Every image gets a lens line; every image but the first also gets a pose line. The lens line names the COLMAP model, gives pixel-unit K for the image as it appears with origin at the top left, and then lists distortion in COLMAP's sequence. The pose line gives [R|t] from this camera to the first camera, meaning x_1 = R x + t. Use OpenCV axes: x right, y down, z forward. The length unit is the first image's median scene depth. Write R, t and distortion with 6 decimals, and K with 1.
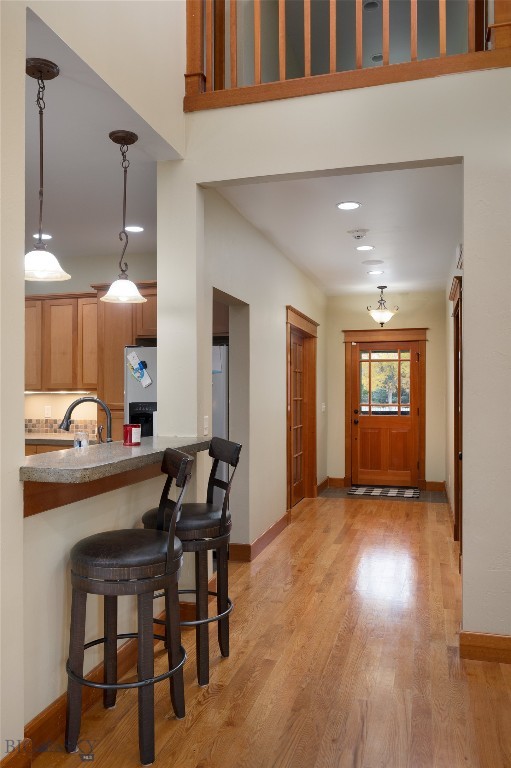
lens RADIAL K [[598.5, 0, 252.4], [0, 598.5, 391.5], [0, 0, 1]] dist [-0.002354, -0.005217]
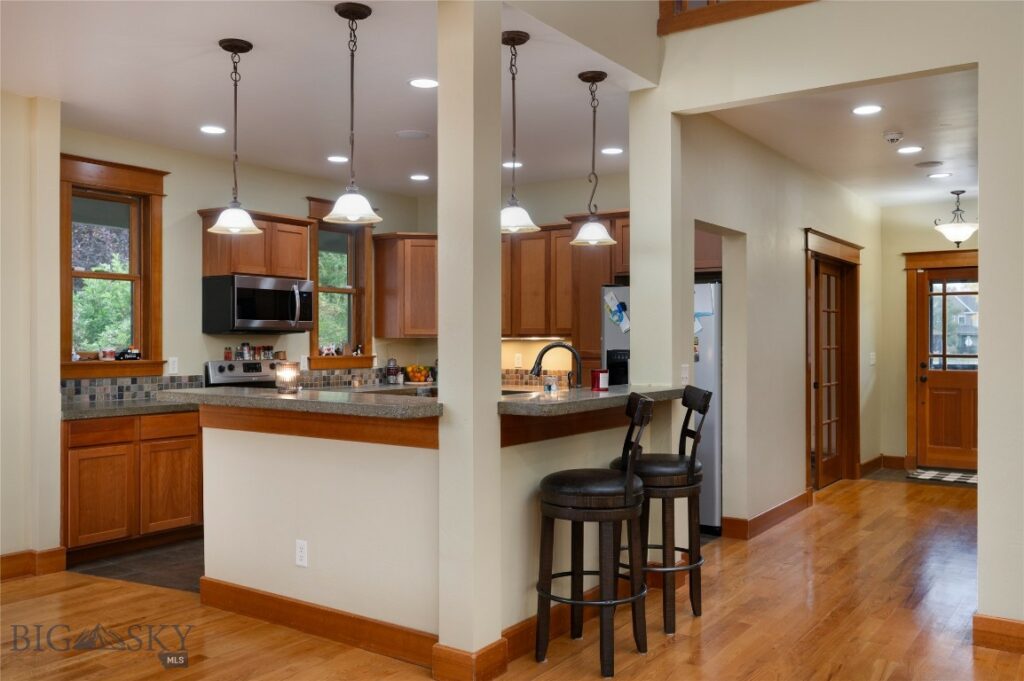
lens RADIAL K [[866.2, 0, 510.9], [0, 866.2, 339.9], [0, 0, 1]] dist [0.004642, 0.002116]
pose [[0.944471, -0.001269, -0.328592, 0.118304], [0.001711, 0.999998, 0.001054, 0.003076], [0.328590, -0.001558, 0.944471, -0.365808]]
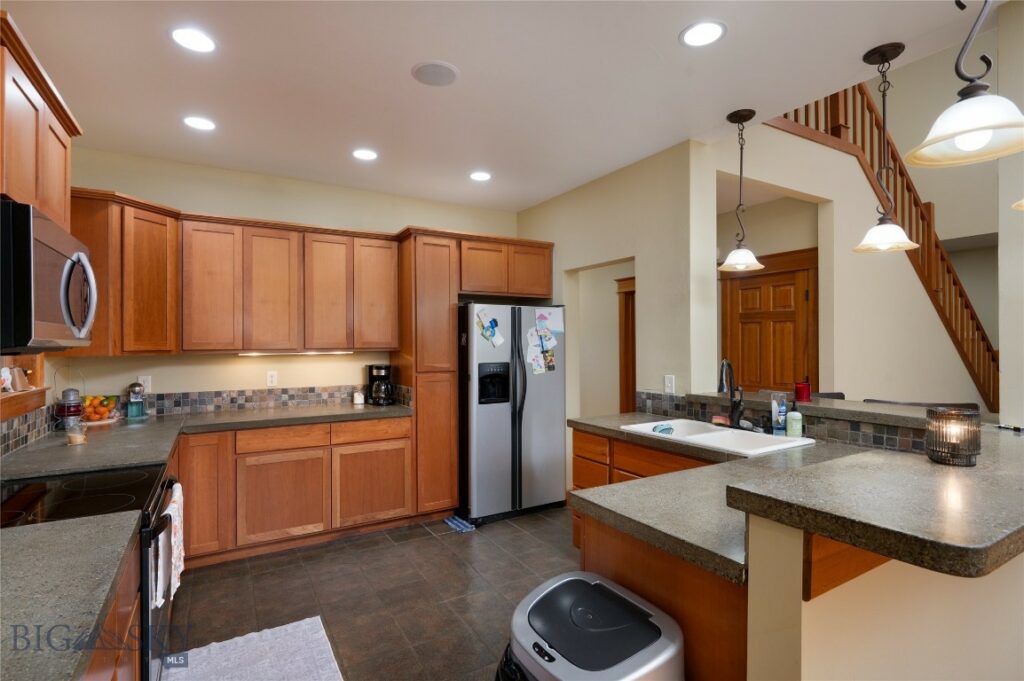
lens RADIAL K [[493.6, 0, 511.1], [0, 493.6, 340.0], [0, 0, 1]] dist [0.003353, 0.000219]
pose [[0.690004, -0.003213, 0.723799, -1.097554], [0.003727, 0.999993, 0.000886, -0.027542], [-0.723796, 0.002086, 0.690011, 0.667990]]
